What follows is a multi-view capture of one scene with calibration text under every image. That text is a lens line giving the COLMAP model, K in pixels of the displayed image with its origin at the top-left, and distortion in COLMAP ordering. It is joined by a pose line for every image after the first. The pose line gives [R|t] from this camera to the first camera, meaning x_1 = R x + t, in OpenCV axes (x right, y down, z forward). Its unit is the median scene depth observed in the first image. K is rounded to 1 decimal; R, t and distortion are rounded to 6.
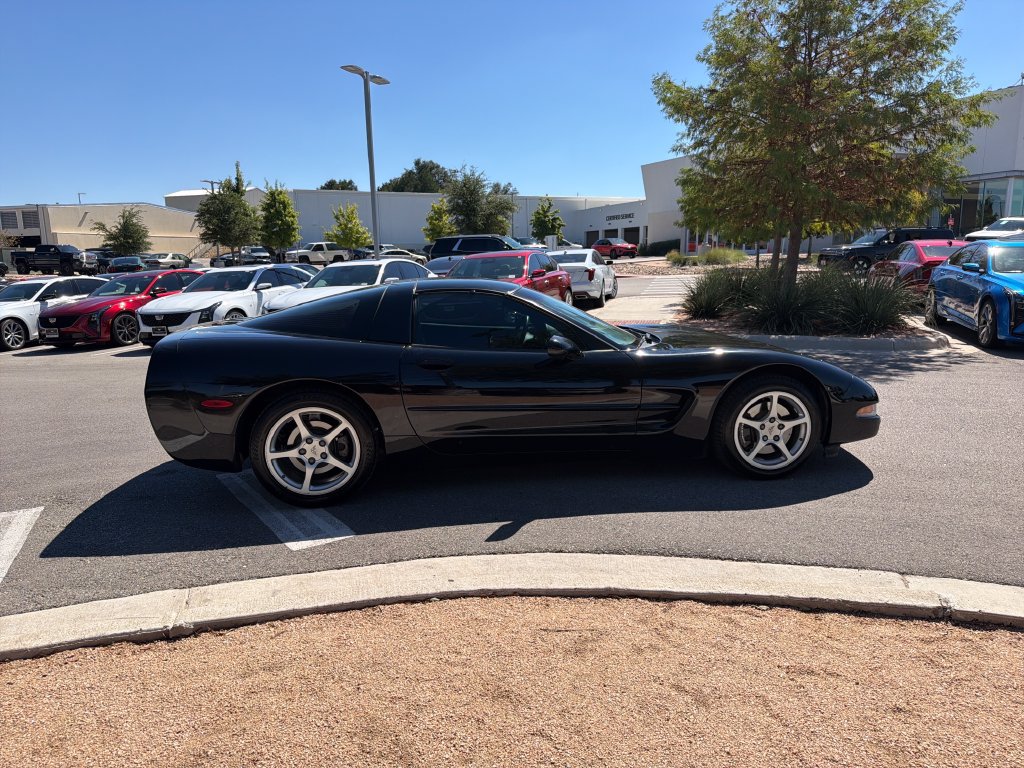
lens RADIAL K [[718.7, 0, 520.5], [0, 718.7, 387.0], [0, 0, 1]] dist [0.099551, -0.148086]
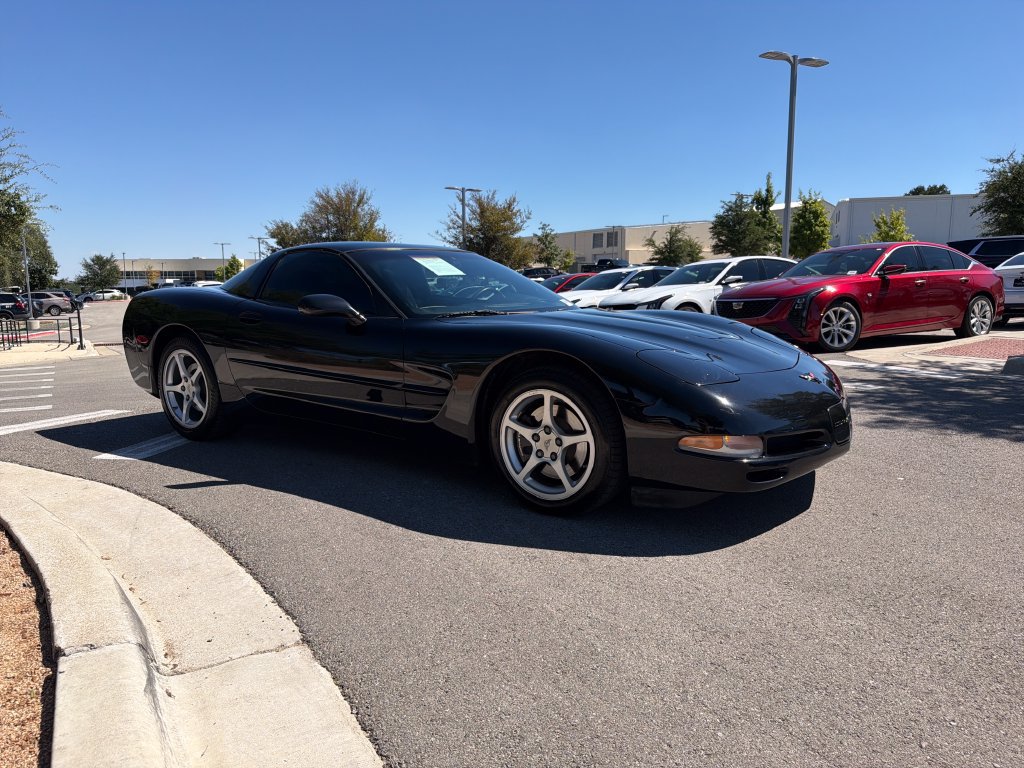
lens RADIAL K [[725.4, 0, 503.9], [0, 725.4, 391.7], [0, 0, 1]] dist [0.045246, -0.068759]
pose [[0.720608, 0.116536, -0.683479, 0.283017], [-0.127089, 0.991273, 0.035023, -0.003685], [0.681596, 0.061625, 0.729129, 0.163164]]
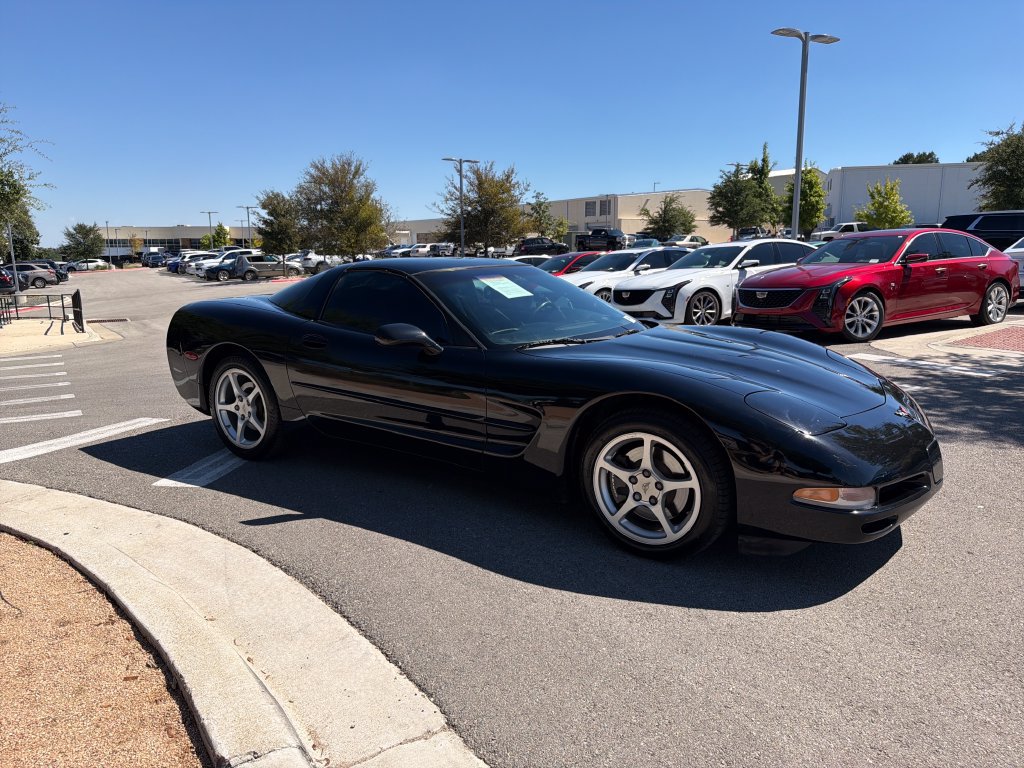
lens RADIAL K [[726.7, 0, 512.0], [0, 726.7, 384.0], [0, 0, 1]] dist [0.041170, -0.060903]
pose [[0.738273, 0.135617, -0.660728, 0.249586], [-0.123184, 0.990213, 0.065604, -0.024379], [0.663159, 0.032957, 0.747753, 0.140771]]
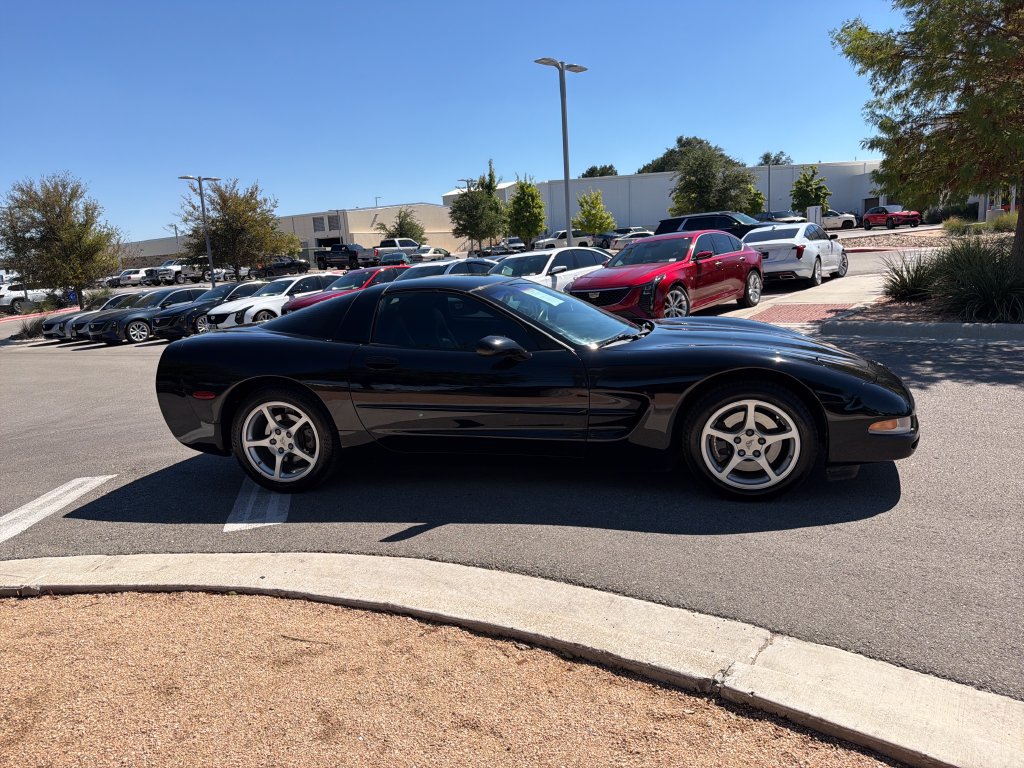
lens RADIAL K [[721.3, 0, 509.5], [0, 721.3, 376.2], [0, 0, 1]] dist [0.124093, -0.201419]
pose [[0.931837, 0.020701, -0.362286, 0.140506], [-0.017693, 0.999776, 0.011618, -0.009363], [0.362446, -0.004416, 0.931994, 0.033134]]
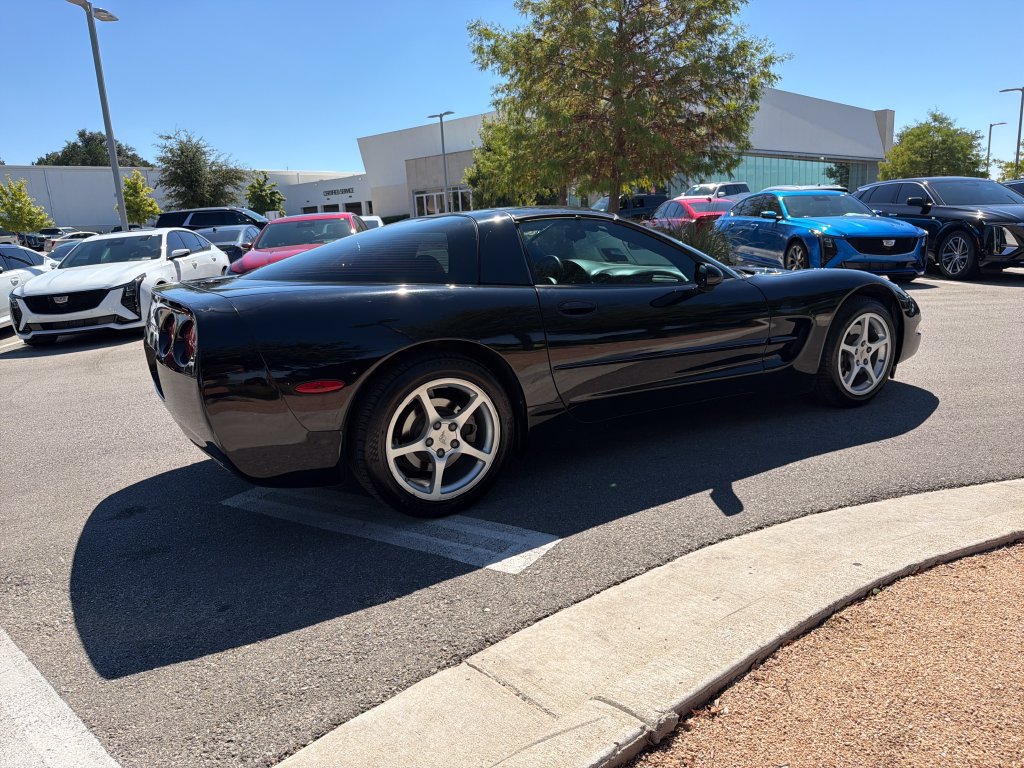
lens RADIAL K [[713.2, 0, 522.6], [0, 713.2, 386.3], [0, 0, 1]] dist [0.050201, -0.070470]
pose [[0.922362, -0.114167, 0.369072, -0.153917], [0.102499, 0.993418, 0.051139, 0.002441], [-0.372482, -0.009340, 0.927993, 0.100156]]
